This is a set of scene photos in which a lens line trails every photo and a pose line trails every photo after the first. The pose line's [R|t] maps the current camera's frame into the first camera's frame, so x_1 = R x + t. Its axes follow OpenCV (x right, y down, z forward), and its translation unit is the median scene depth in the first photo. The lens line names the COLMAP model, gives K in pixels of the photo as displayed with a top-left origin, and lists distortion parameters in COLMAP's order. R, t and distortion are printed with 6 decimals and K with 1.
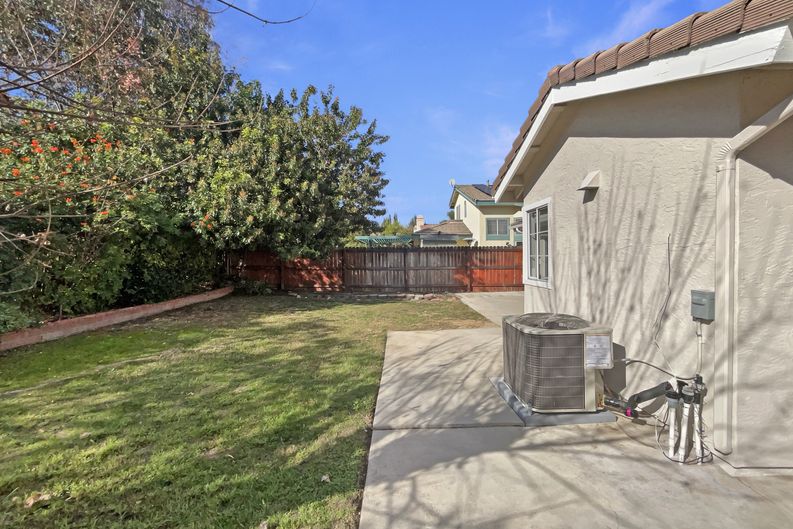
lens RADIAL K [[345.9, 0, 396.5], [0, 345.9, 264.5], [0, 0, 1]] dist [0.000551, 0.000076]
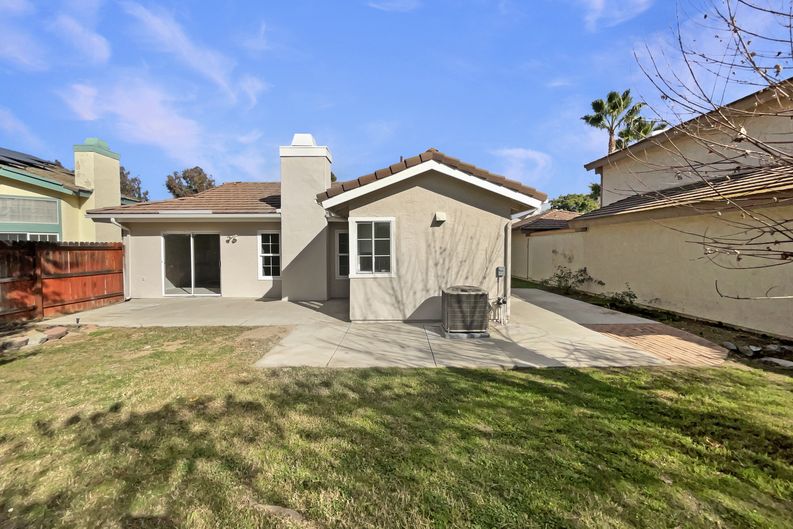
lens RADIAL K [[344.7, 0, 396.5], [0, 344.7, 245.7], [0, 0, 1]] dist [-0.021064, 0.000132]
pose [[-0.041462, 0.009684, 0.999093, -1.257314], [0.032797, 0.999427, -0.008326, -0.066350], [-0.998602, 0.032422, -0.041756, 1.234996]]
